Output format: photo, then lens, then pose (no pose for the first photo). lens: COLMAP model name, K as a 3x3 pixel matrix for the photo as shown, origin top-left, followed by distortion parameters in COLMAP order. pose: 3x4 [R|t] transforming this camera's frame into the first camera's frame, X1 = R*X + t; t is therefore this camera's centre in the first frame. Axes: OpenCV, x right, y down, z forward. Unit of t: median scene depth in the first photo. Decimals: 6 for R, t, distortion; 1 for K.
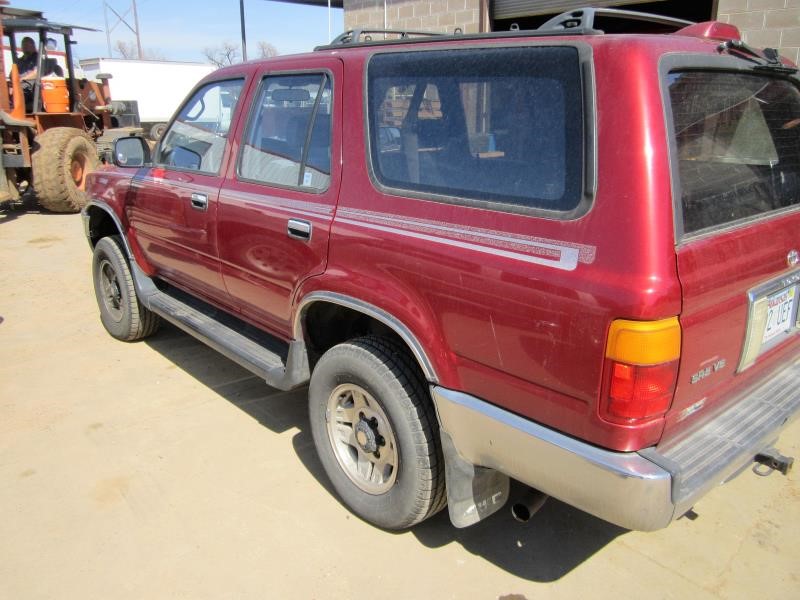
lens RADIAL K [[662.9, 0, 400.7], [0, 662.9, 298.4], [0, 0, 1]] dist [-0.031632, -0.001627]
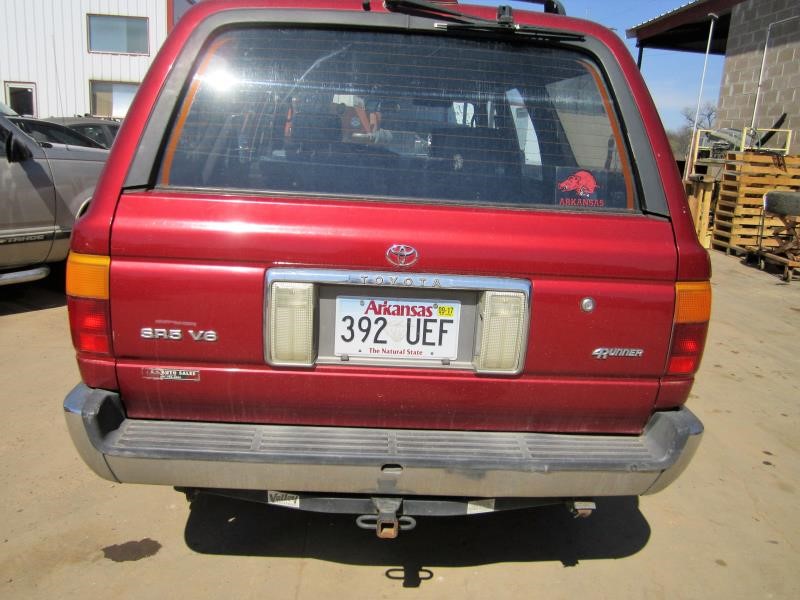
lens RADIAL K [[662.9, 0, 399.9], [0, 662.9, 300.6], [0, 0, 1]] dist [-0.031632, -0.001627]
pose [[0.772715, 0.180825, -0.608452, 0.185401], [-0.230742, 0.973007, -0.003868, -0.000738], [0.591328, 0.143385, 0.793582, 0.063390]]
